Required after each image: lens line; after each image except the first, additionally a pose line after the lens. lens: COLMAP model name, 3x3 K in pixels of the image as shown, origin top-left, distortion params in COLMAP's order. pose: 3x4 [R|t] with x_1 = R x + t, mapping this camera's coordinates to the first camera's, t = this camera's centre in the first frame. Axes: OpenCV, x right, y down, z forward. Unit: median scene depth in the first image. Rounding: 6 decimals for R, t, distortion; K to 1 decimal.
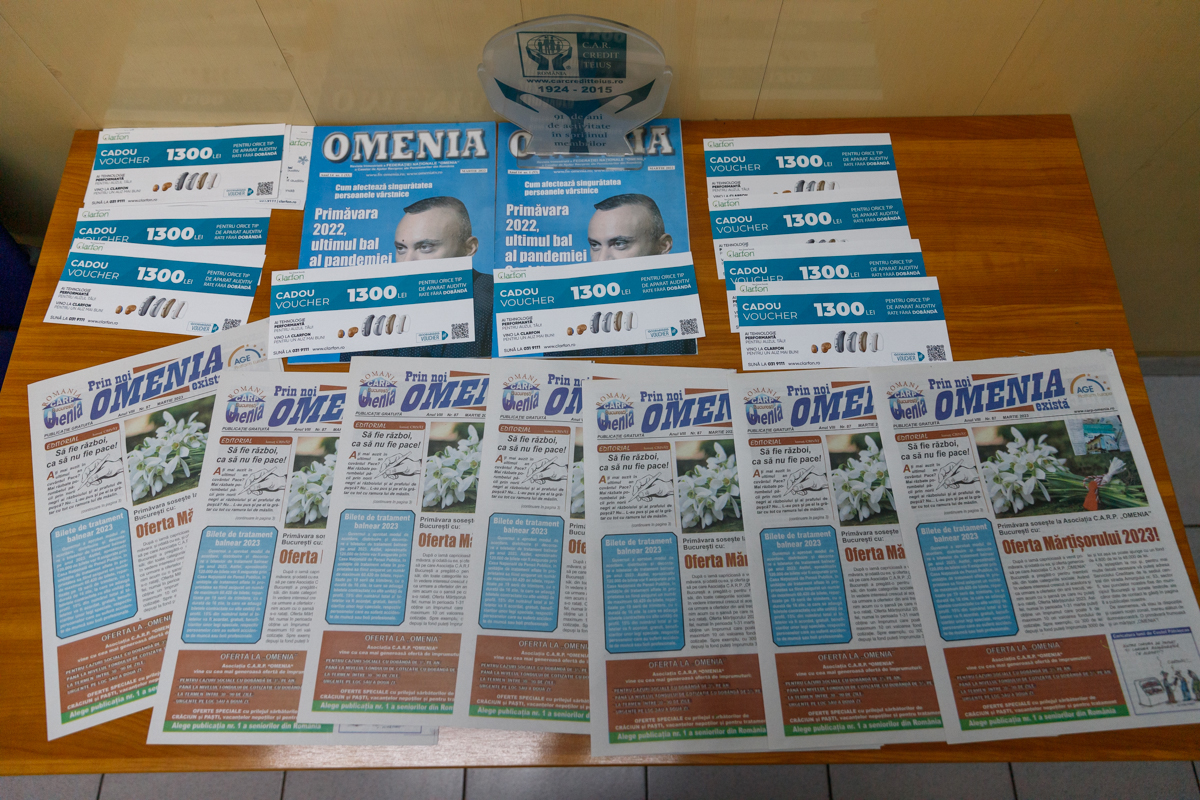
lens RADIAL K [[795.5, 0, 599.3], [0, 795.5, 401.6], [0, 0, 1]] dist [0.005991, -0.000054]
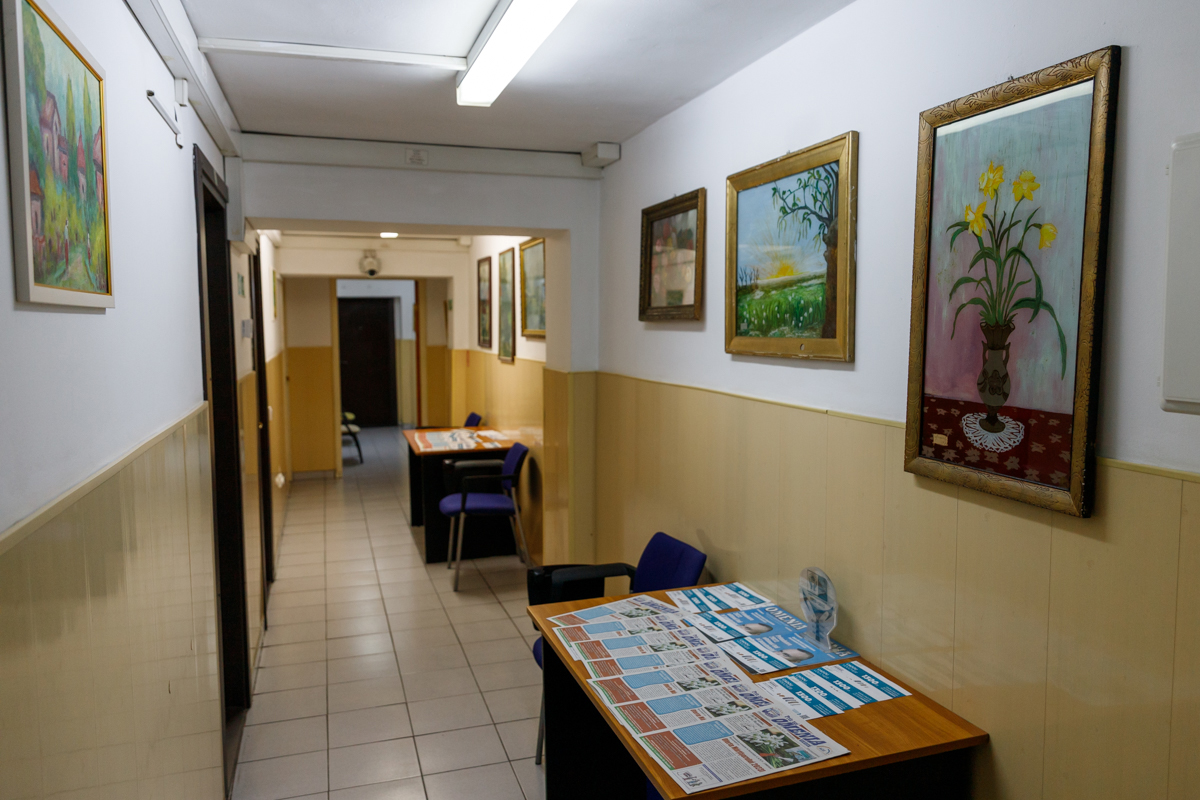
lens RADIAL K [[795.5, 0, 598.7], [0, 795.5, 397.2], [0, 0, 1]] dist [0.005991, -0.000054]
pose [[0.286105, 0.087990, -0.954150, 2.079492], [-0.887227, 0.400420, -0.229112, 0.530189], [0.361901, 0.912098, 0.192629, -0.327124]]
